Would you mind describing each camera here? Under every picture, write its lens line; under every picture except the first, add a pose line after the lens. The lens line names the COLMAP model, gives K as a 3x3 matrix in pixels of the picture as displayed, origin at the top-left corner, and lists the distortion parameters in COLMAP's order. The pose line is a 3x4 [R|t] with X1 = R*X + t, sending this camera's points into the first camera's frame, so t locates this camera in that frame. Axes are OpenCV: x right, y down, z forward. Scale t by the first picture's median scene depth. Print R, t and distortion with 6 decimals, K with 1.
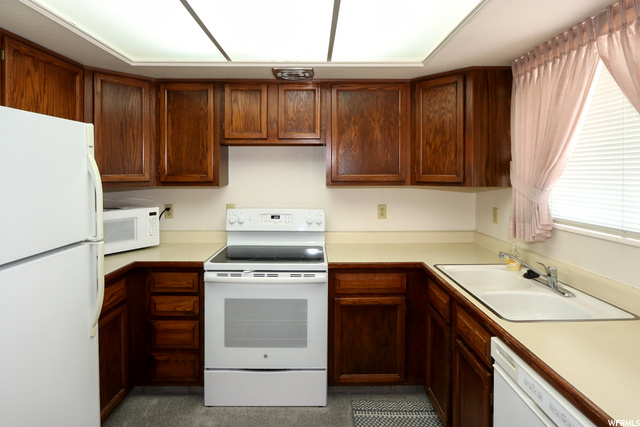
lens RADIAL K [[355.6, 0, 316.6], [0, 355.6, 177.2], [0, 0, 1]] dist [-0.006186, -0.000216]
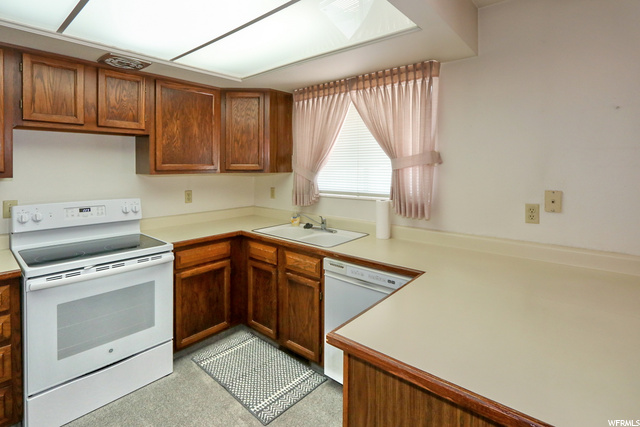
lens RADIAL K [[318.9, 0, 312.4], [0, 318.9, 173.6], [0, 0, 1]] dist [-0.000980, 0.000048]
pose [[0.669967, -0.017317, 0.742189, -0.395949], [0.008095, 0.999839, 0.016022, 0.011175], [-0.742346, -0.004726, 0.670000, 0.009321]]
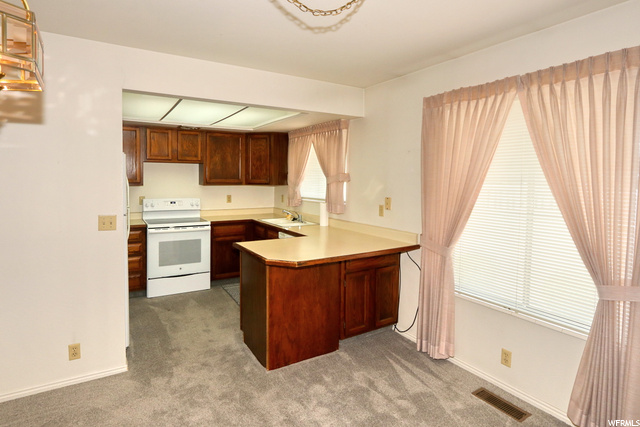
lens RADIAL K [[350.9, 0, 306.1], [0, 350.9, 195.8], [0, 0, 1]] dist [-0.001751, -0.000043]
pose [[0.869179, -0.019142, 0.494126, -0.484869], [-0.002389, 0.999076, 0.042905, -0.001391], [-0.494491, -0.038472, 0.868331, -1.050377]]
